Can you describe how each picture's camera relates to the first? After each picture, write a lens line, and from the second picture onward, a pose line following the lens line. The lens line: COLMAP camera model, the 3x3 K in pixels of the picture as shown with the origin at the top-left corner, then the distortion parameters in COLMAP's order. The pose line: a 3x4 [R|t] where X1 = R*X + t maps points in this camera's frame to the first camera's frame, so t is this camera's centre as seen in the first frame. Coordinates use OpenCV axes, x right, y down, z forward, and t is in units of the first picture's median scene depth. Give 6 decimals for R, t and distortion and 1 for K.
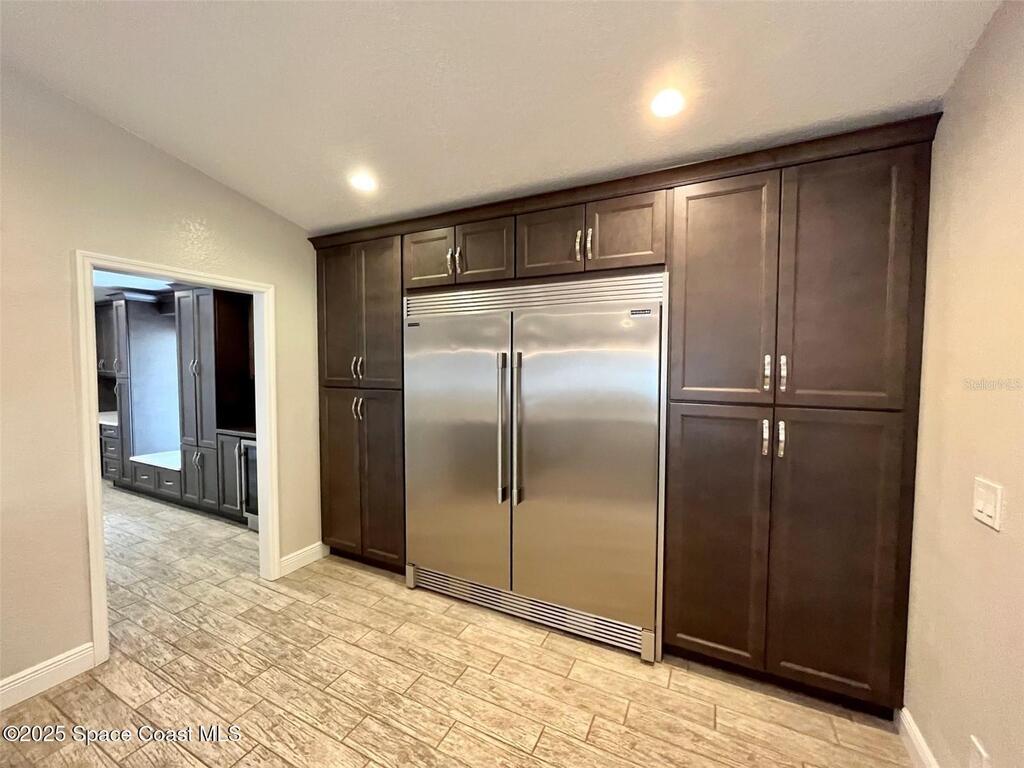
lens RADIAL K [[412.8, 0, 512.4], [0, 412.8, 386.1], [0, 0, 1]] dist [0.000973, -0.000226]
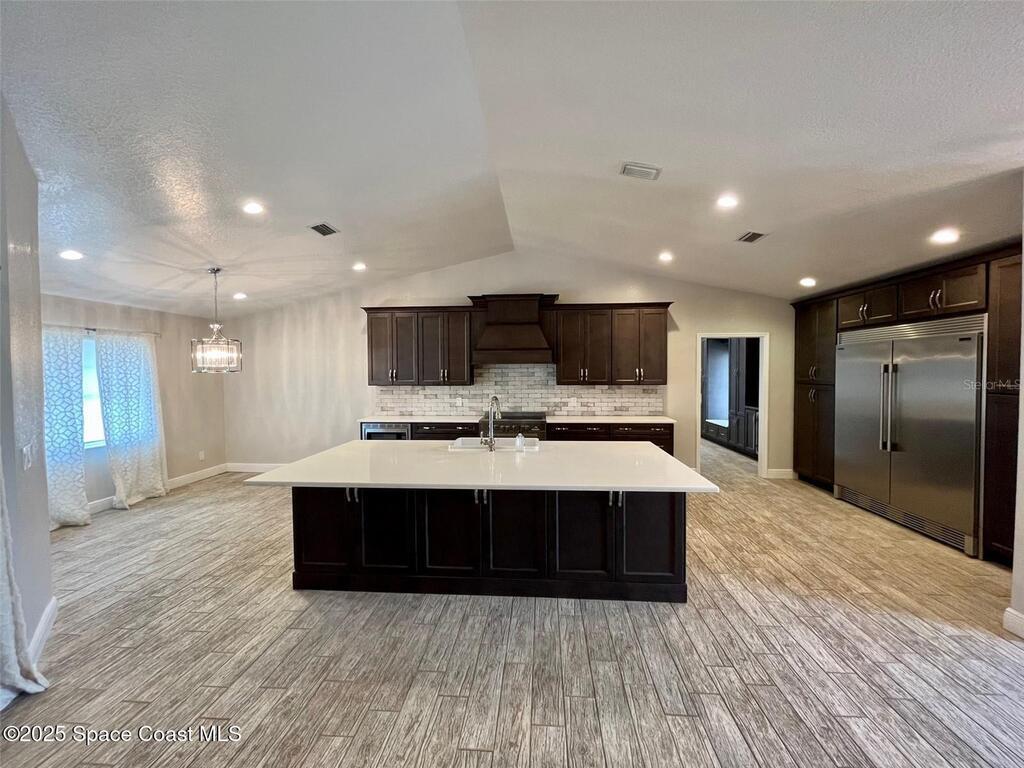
lens RADIAL K [[412.8, 0, 514.6], [0, 412.8, 383.4], [0, 0, 1]] dist [0.000973, -0.000226]
pose [[0.387260, 0.018874, -0.921777, 0.826516], [-0.034424, 0.999389, 0.006001, 0.036546], [0.921328, 0.029407, 0.387674, -0.946992]]
